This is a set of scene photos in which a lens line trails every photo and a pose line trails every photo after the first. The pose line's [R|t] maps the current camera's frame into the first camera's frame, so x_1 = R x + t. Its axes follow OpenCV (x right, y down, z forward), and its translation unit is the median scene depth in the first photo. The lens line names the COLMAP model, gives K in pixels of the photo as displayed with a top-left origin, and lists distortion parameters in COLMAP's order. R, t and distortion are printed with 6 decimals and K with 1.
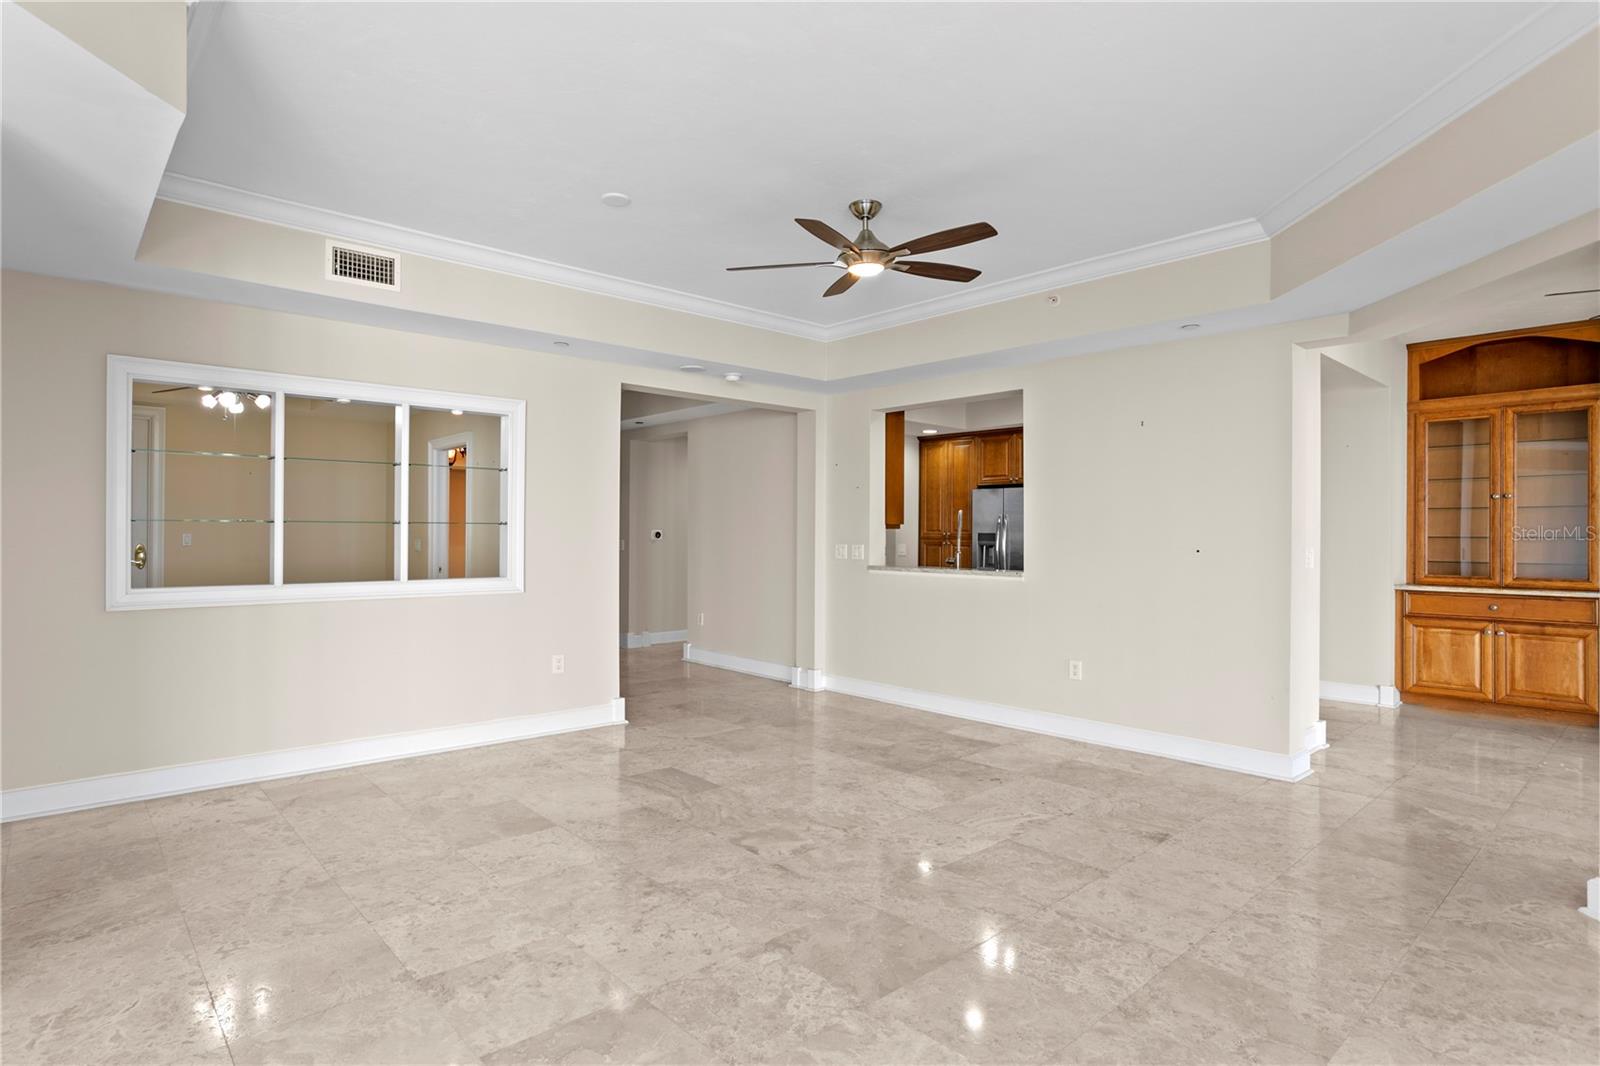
lens RADIAL K [[816.9, 0, 745.5], [0, 816.9, 528.1], [0, 0, 1]] dist [-0.014815, 0.004382]
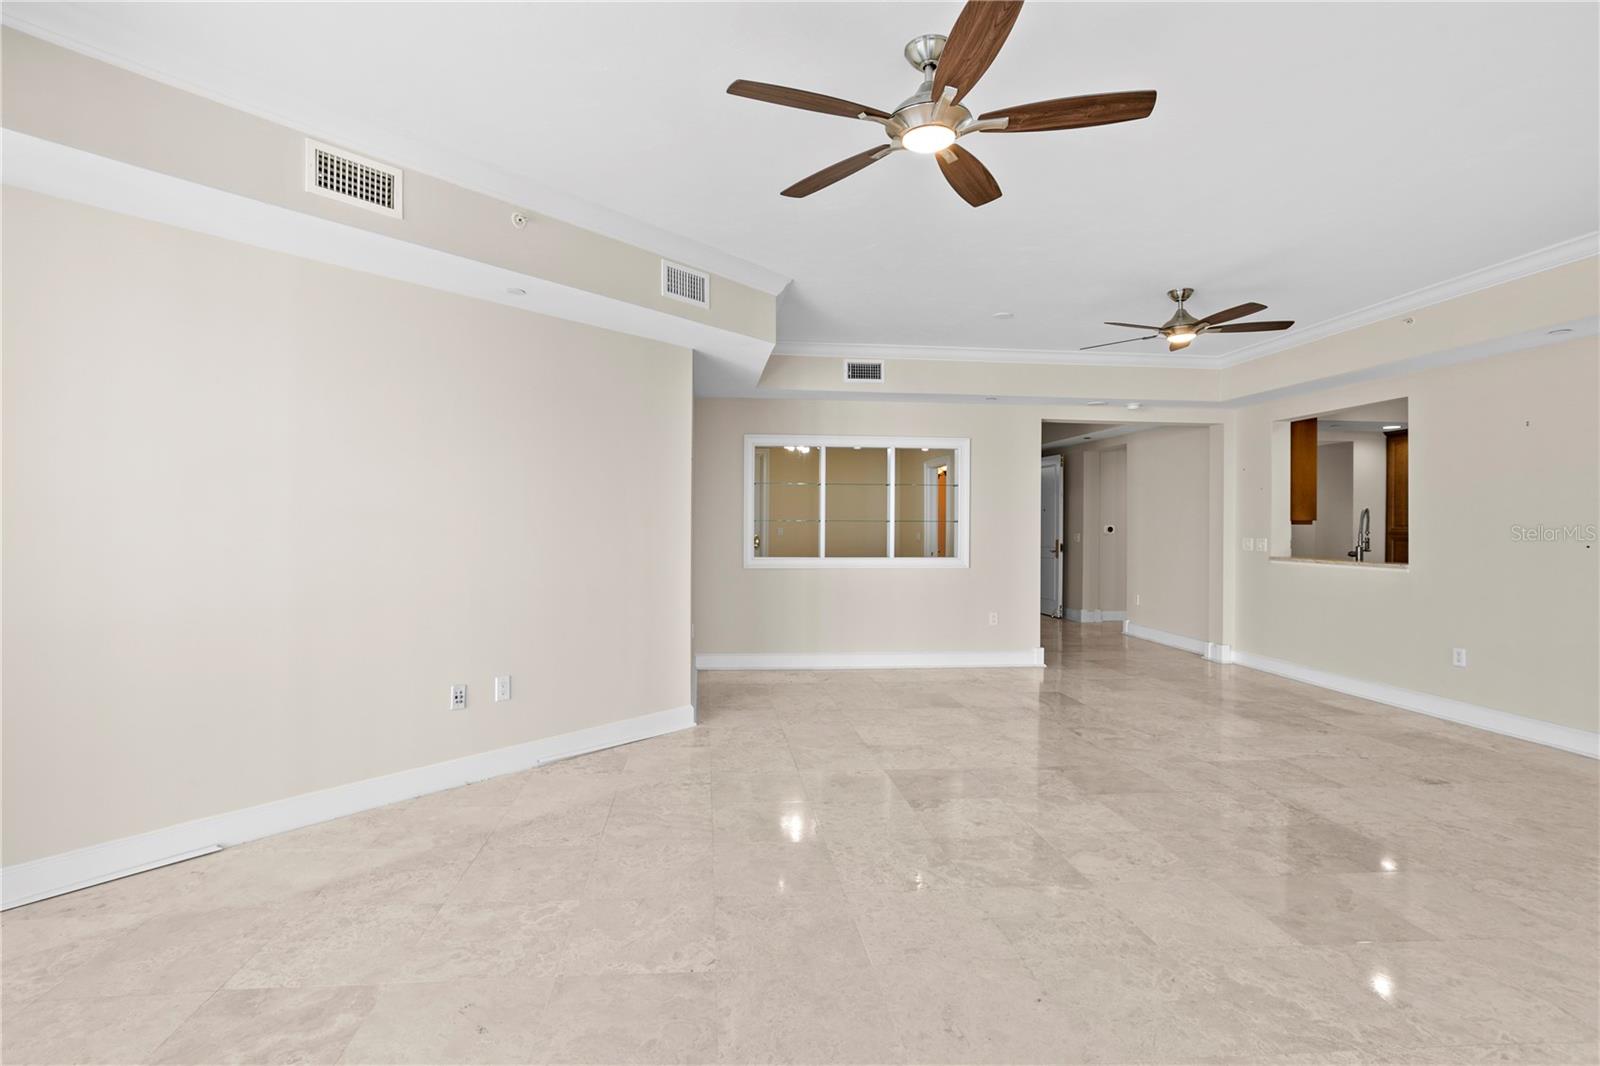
lens RADIAL K [[759.4, 0, 752.4], [0, 759.4, 524.2], [0, 0, 1]] dist [-0.008130, 0.004771]
pose [[0.797352, -0.000237, -0.603515, 0.264283], [0.002702, 0.999991, 0.003178, -0.006445], [0.603509, -0.004164, 0.797346, -0.356382]]
